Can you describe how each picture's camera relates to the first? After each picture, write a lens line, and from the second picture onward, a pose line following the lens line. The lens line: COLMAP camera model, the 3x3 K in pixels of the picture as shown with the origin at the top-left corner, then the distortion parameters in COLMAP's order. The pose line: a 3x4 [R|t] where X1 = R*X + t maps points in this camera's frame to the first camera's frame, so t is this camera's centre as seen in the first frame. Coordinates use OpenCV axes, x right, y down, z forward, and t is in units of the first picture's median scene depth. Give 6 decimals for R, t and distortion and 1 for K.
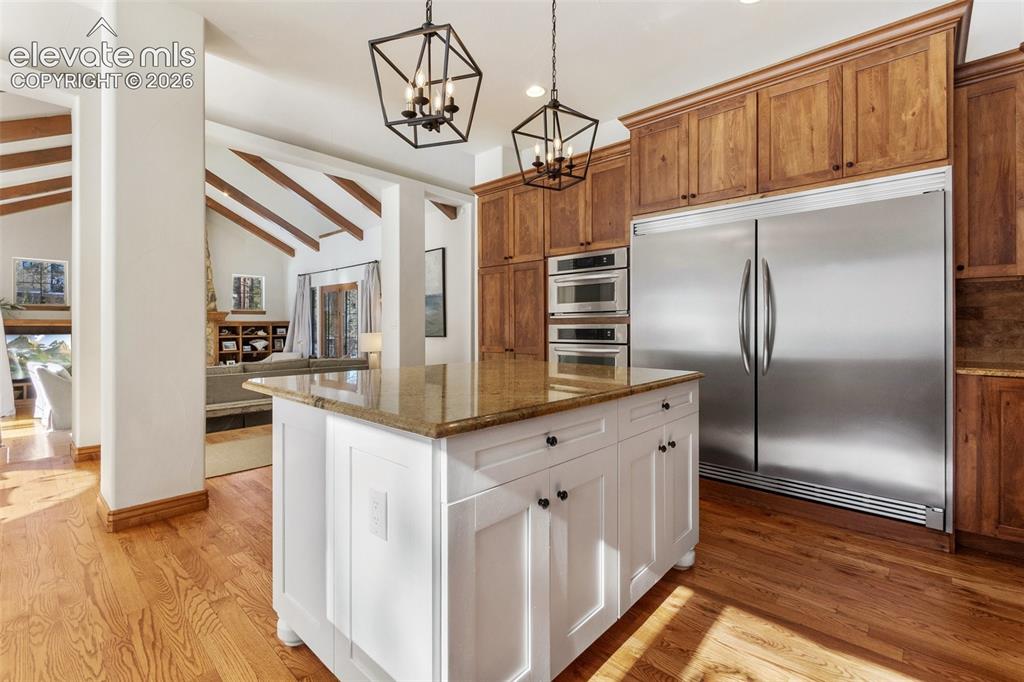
lens RADIAL K [[454.7, 0, 527.5], [0, 454.7, 313.3], [0, 0, 1]] dist [0.007565, -0.000789]
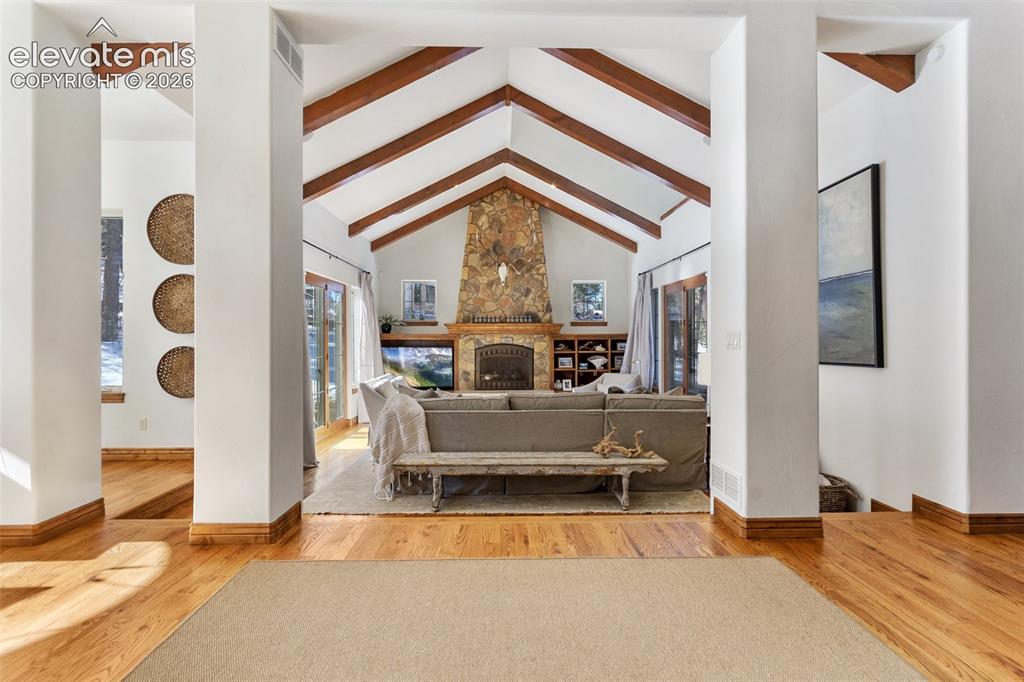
lens RADIAL K [[454.7, 0, 509.5], [0, 454.7, 339.2], [0, 0, 1]] dist [0.007565, -0.000789]
pose [[0.652996, 0.000287, -0.757361, -0.063439], [0.021684, 0.999583, 0.019075, 0.007646], [0.757051, -0.028878, 0.652718, 0.346588]]
